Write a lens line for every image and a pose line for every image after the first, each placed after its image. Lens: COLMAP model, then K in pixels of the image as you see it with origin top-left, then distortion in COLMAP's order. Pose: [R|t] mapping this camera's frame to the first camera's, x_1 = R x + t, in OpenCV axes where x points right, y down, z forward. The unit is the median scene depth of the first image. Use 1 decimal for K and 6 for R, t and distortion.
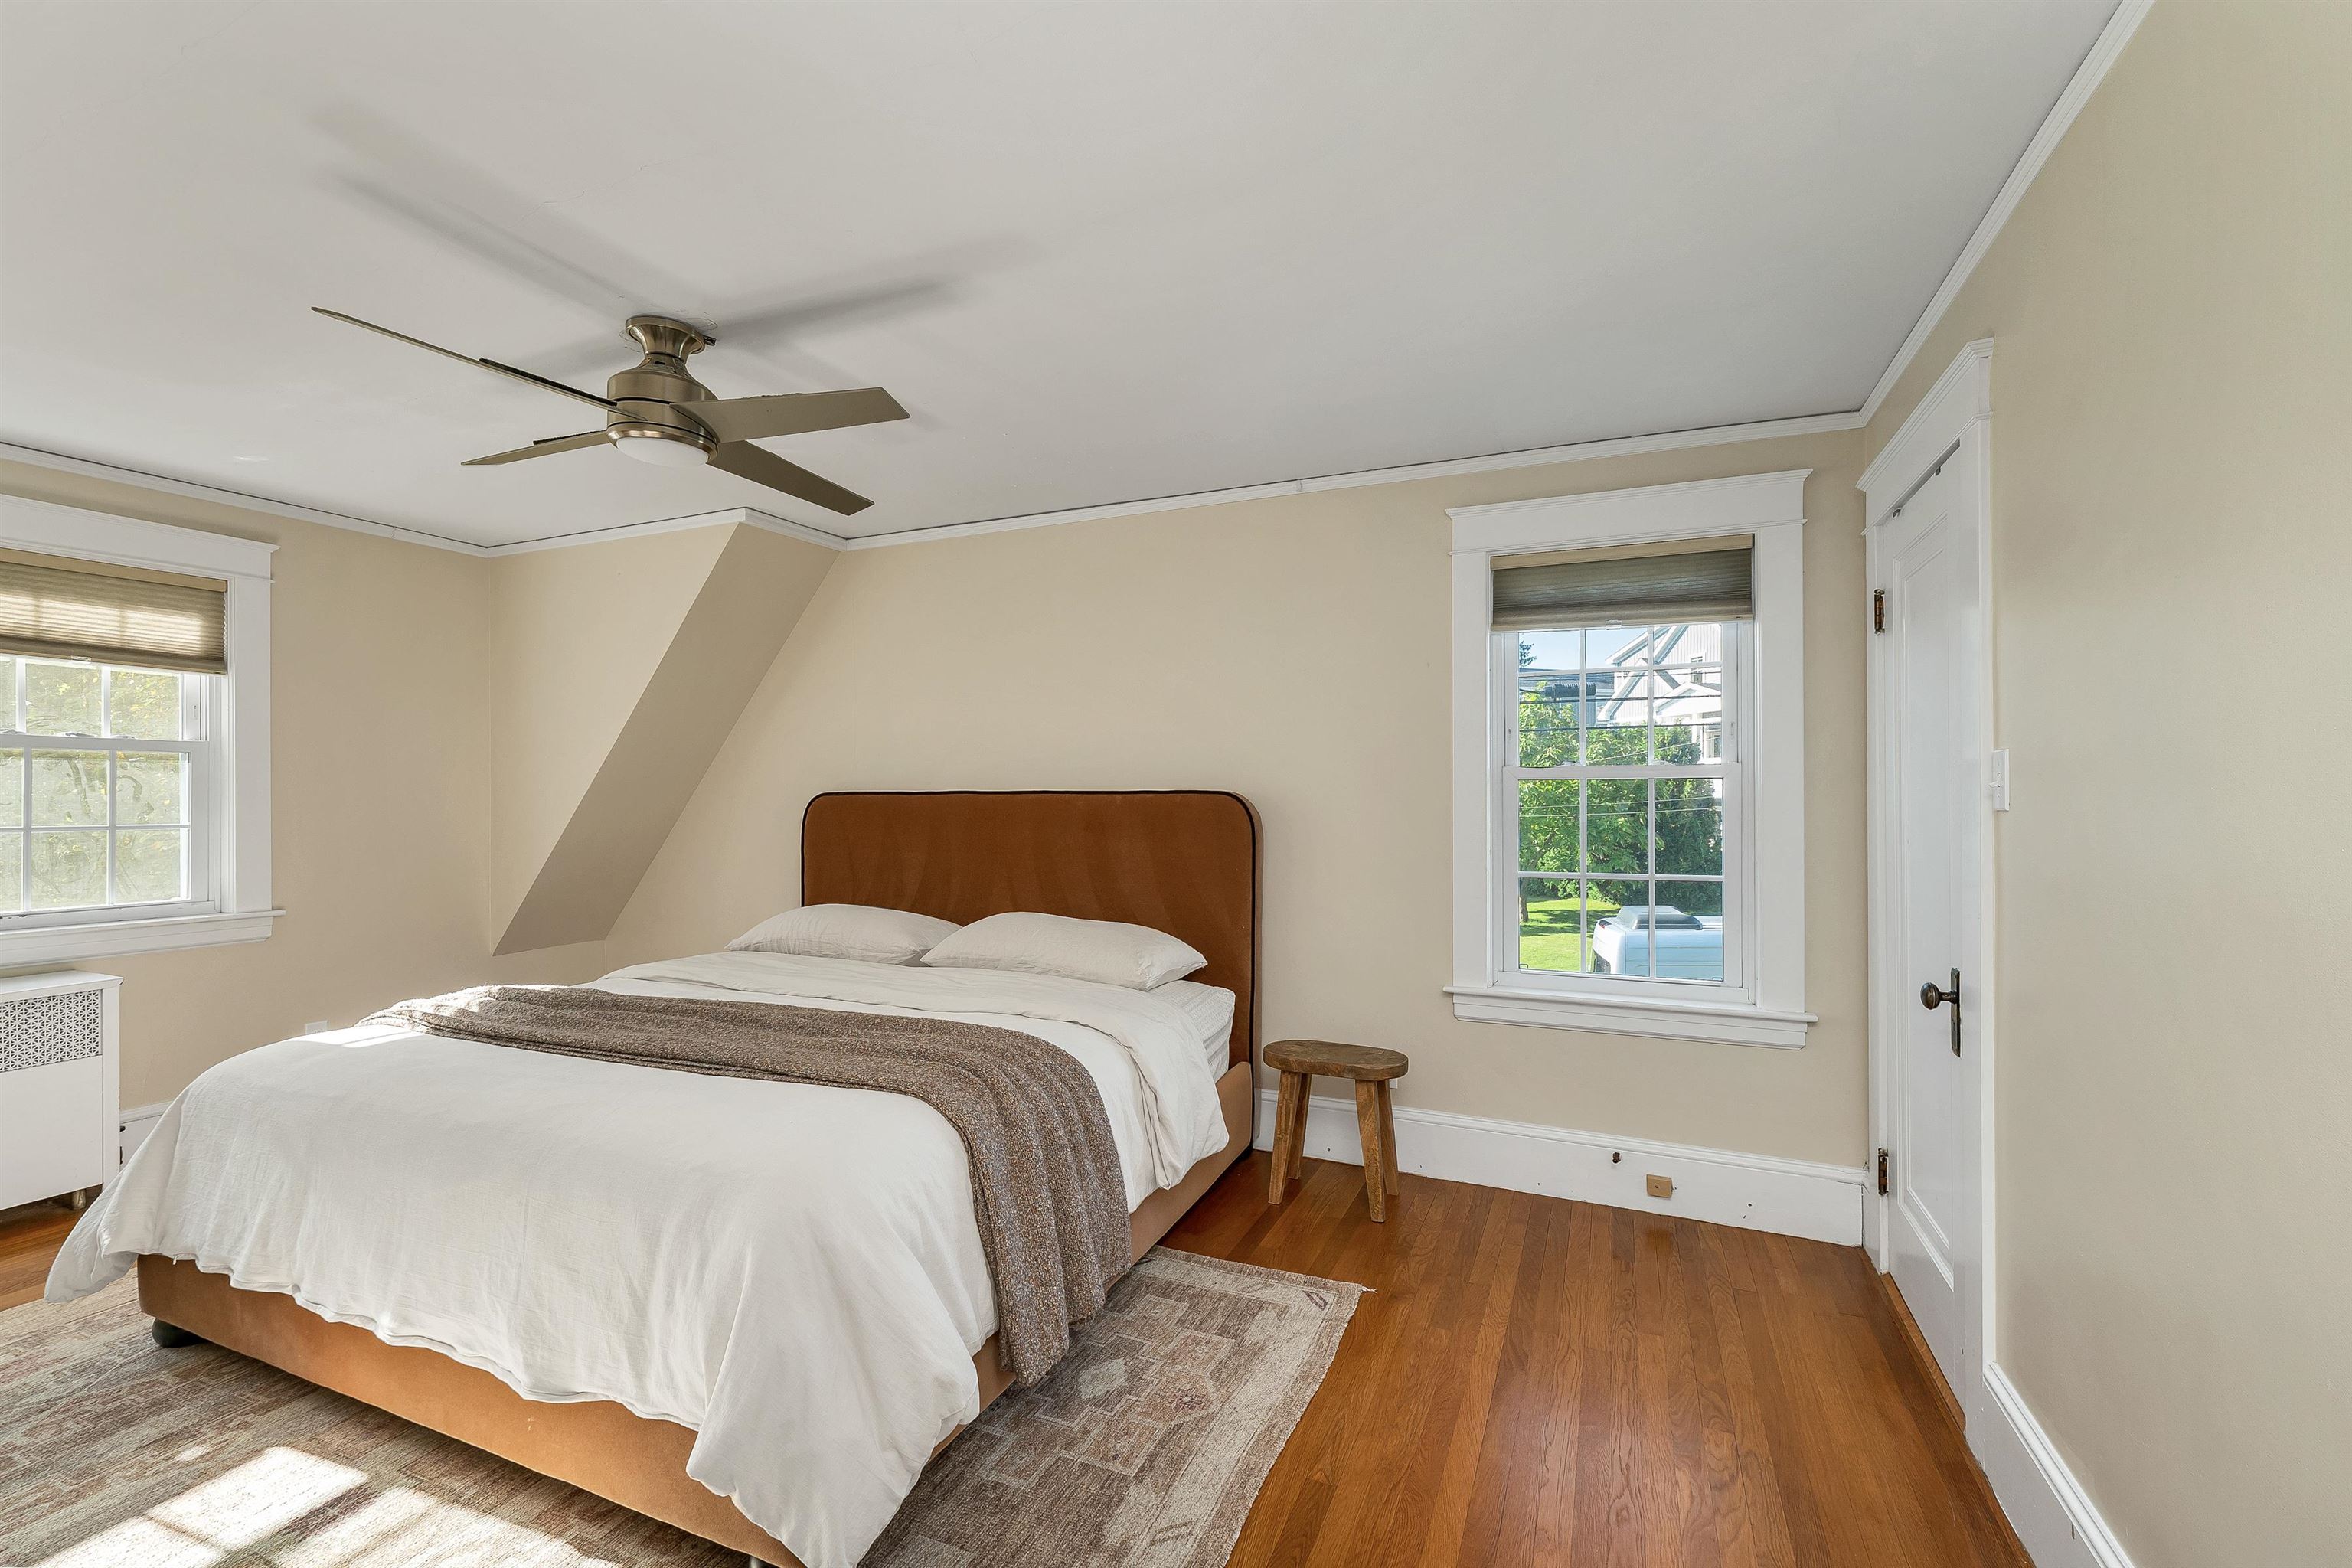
lens RADIAL K [[1003.1, 0, 1162.8], [0, 1003.1, 788.5], [0, 0, 1]] dist [0.005976, 0.000412]
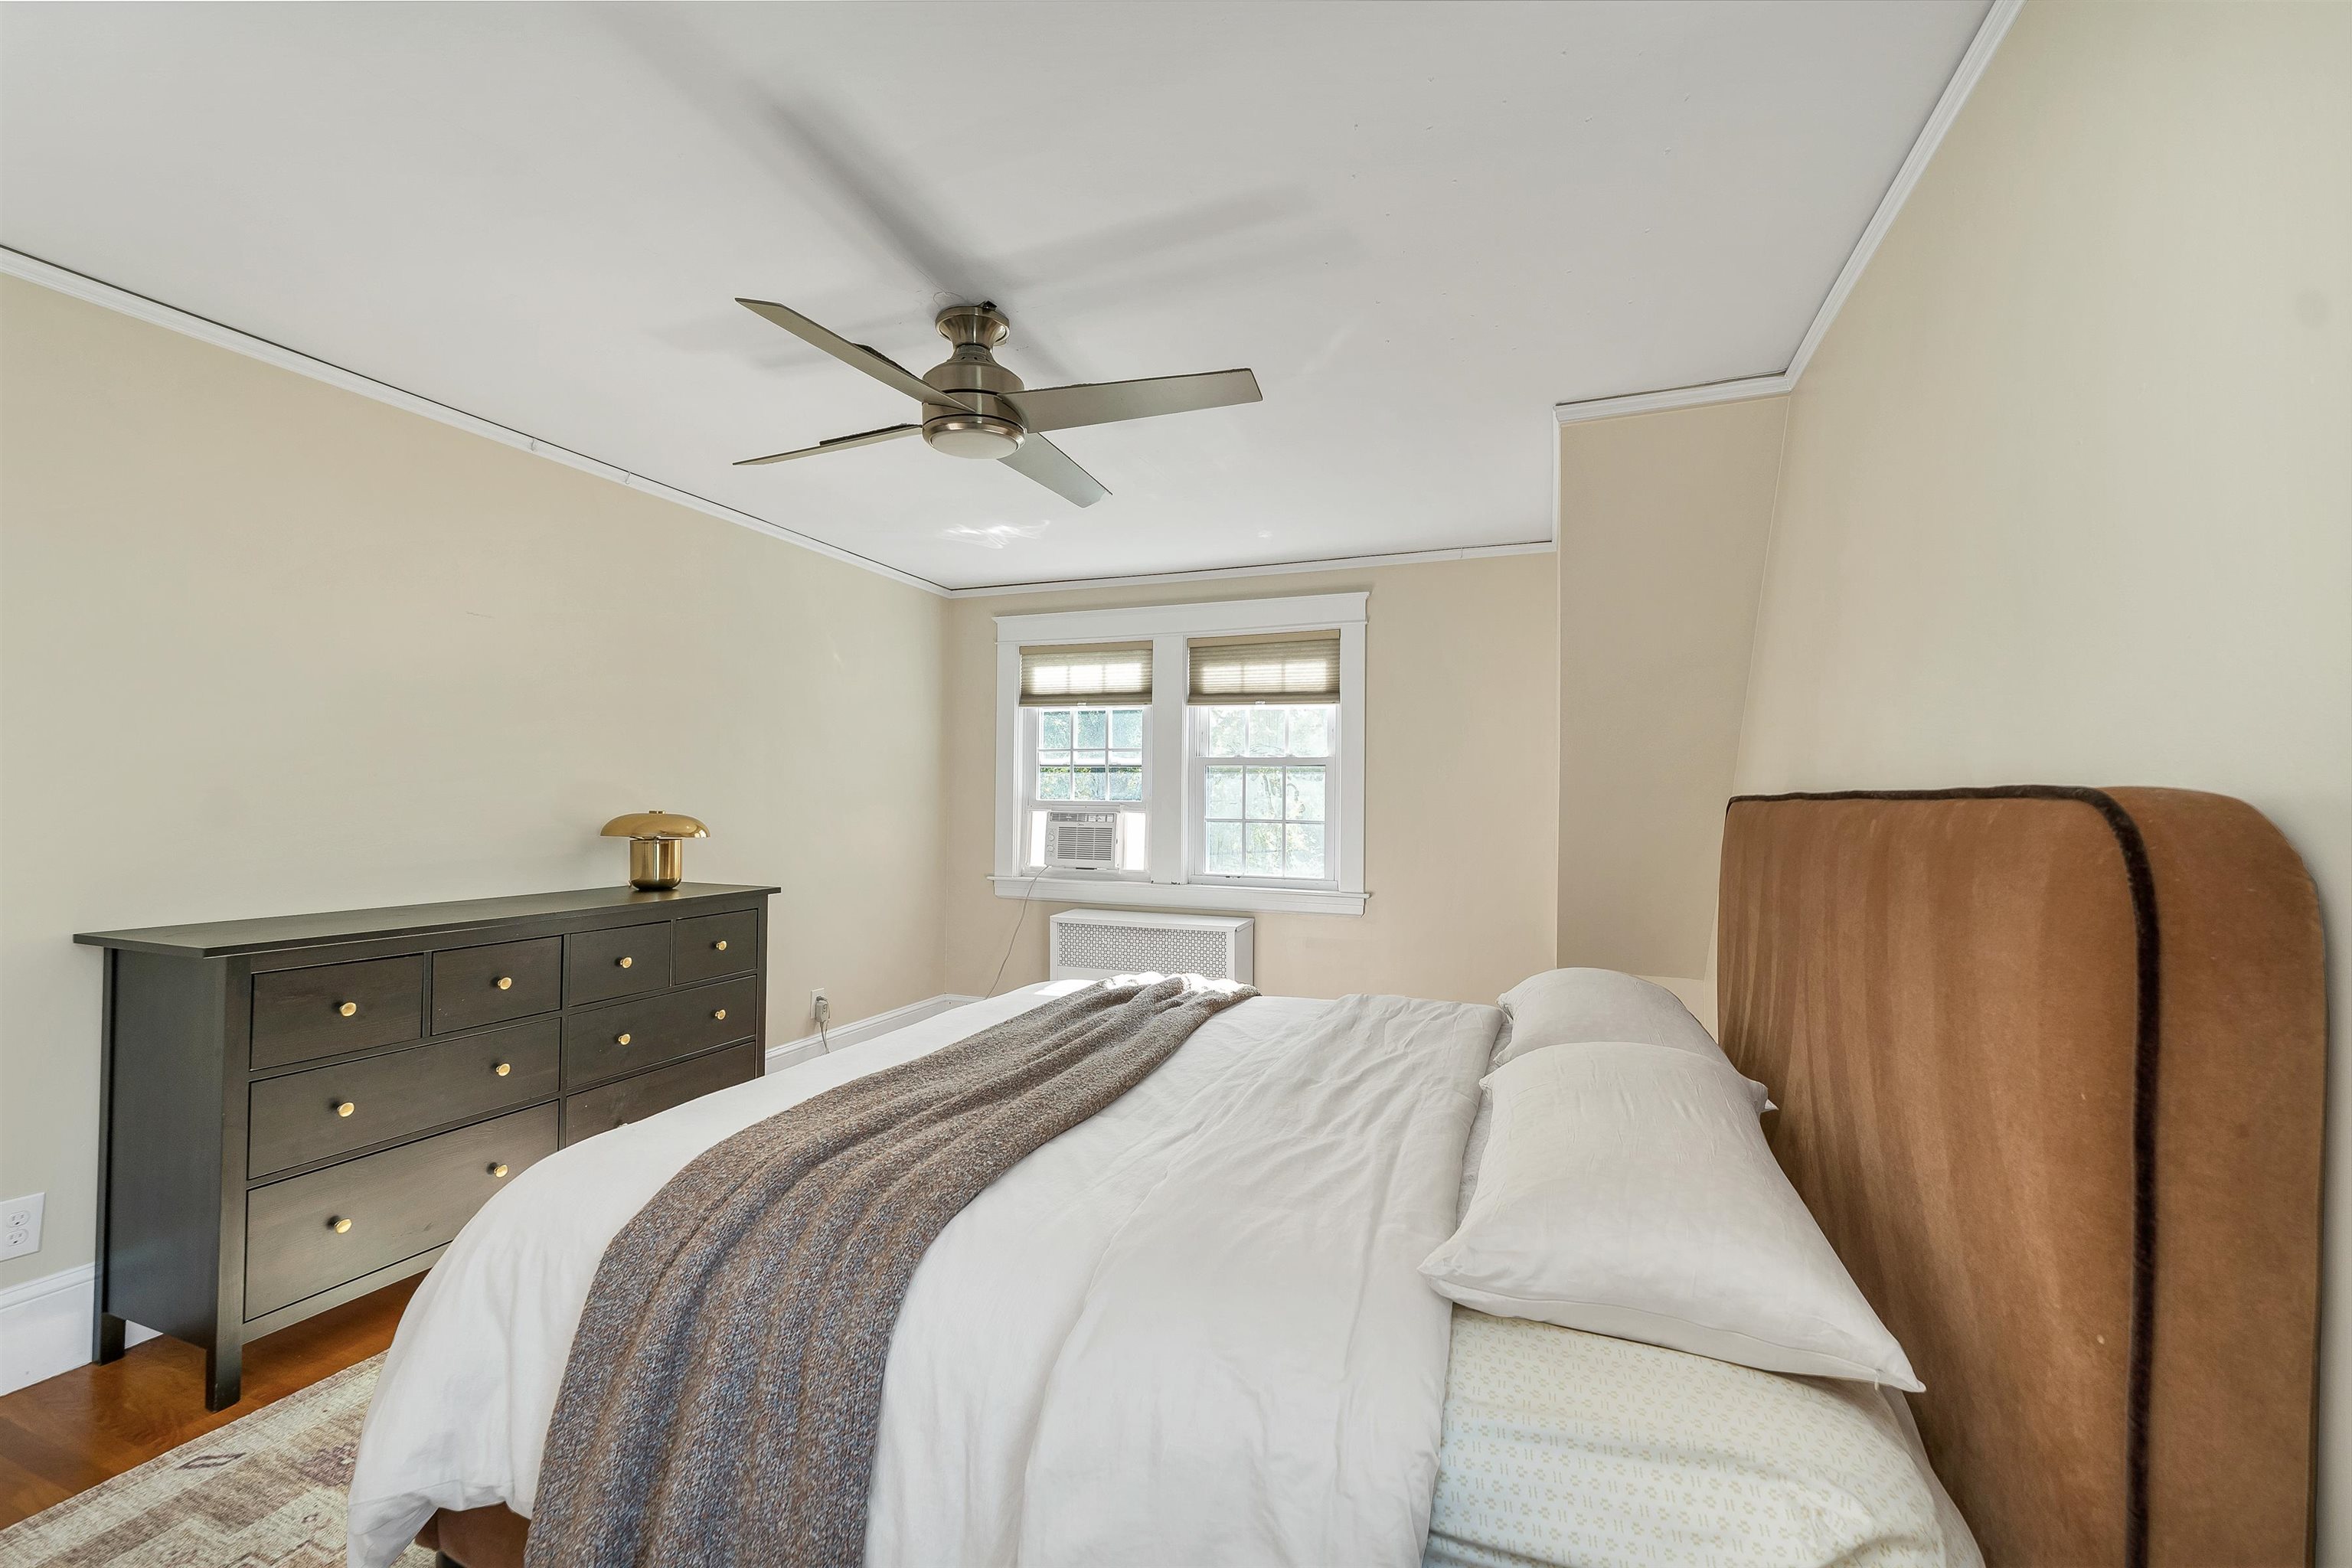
lens RADIAL K [[1003.1, 0, 1162.8], [0, 1003.1, 788.5], [0, 0, 1]] dist [0.005976, 0.000412]
pose [[0.049745, -0.013396, -0.998672, 0.349135], [-0.005844, 0.999889, -0.013704, 0.014397], [0.998745, 0.006518, 0.049662, 0.788515]]
